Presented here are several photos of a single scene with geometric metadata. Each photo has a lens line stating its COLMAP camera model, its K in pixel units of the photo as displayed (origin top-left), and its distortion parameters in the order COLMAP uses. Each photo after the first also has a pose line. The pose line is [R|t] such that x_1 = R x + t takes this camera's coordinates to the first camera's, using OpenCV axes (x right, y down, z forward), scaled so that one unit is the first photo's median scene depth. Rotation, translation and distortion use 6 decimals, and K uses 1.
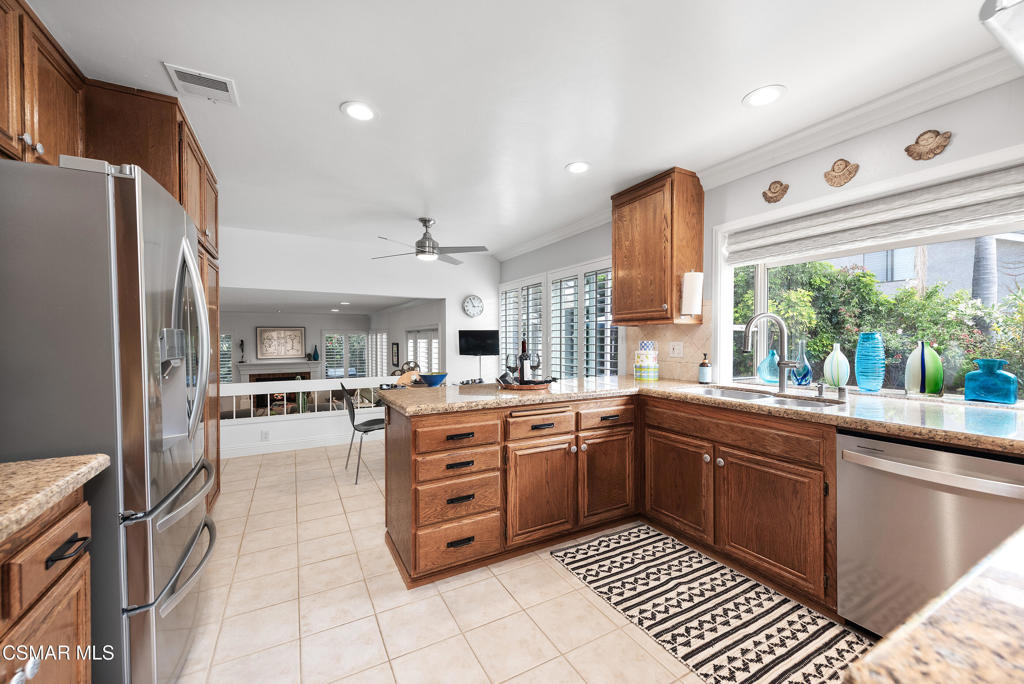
lens RADIAL K [[400.3, 0, 515.2], [0, 400.3, 342.8], [0, 0, 1]] dist [-0.000539, -0.000022]
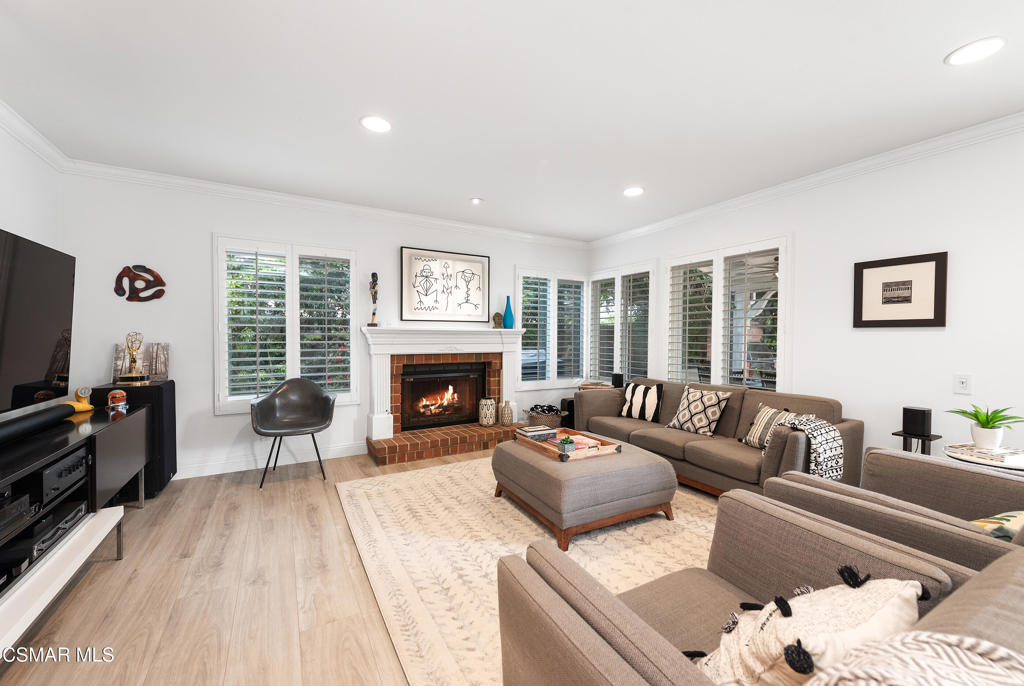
lens RADIAL K [[405.5, 0, 516.2], [0, 405.5, 342.8], [0, 0, 1]] dist [0.003377, 0.000054]
pose [[0.999801, 0.006169, 0.018974, -2.656294], [-0.006301, 0.999956, 0.006916, 0.304469], [-0.018930, -0.007034, 0.999796, 2.796841]]
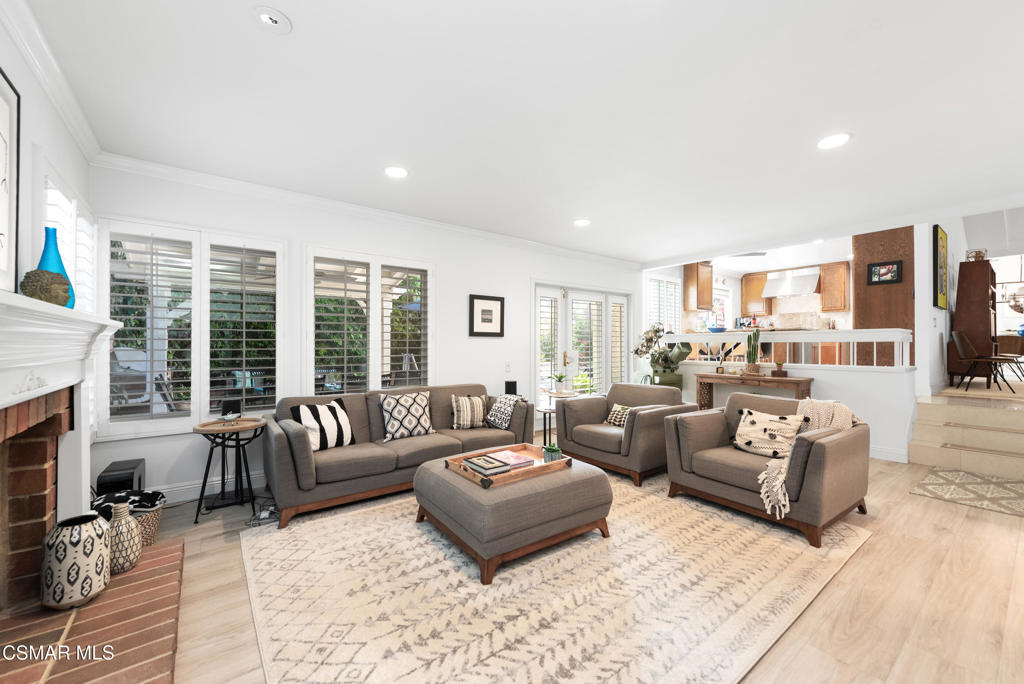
lens RADIAL K [[405.5, 0, 516.2], [0, 405.5, 341.8], [0, 0, 1]] dist [0.003377, 0.000054]
pose [[-0.149515, 0.009899, 0.988710, -3.725596], [0.006836, 0.999936, -0.008977, 0.305034], [-0.988736, 0.005416, -0.149573, 4.424272]]
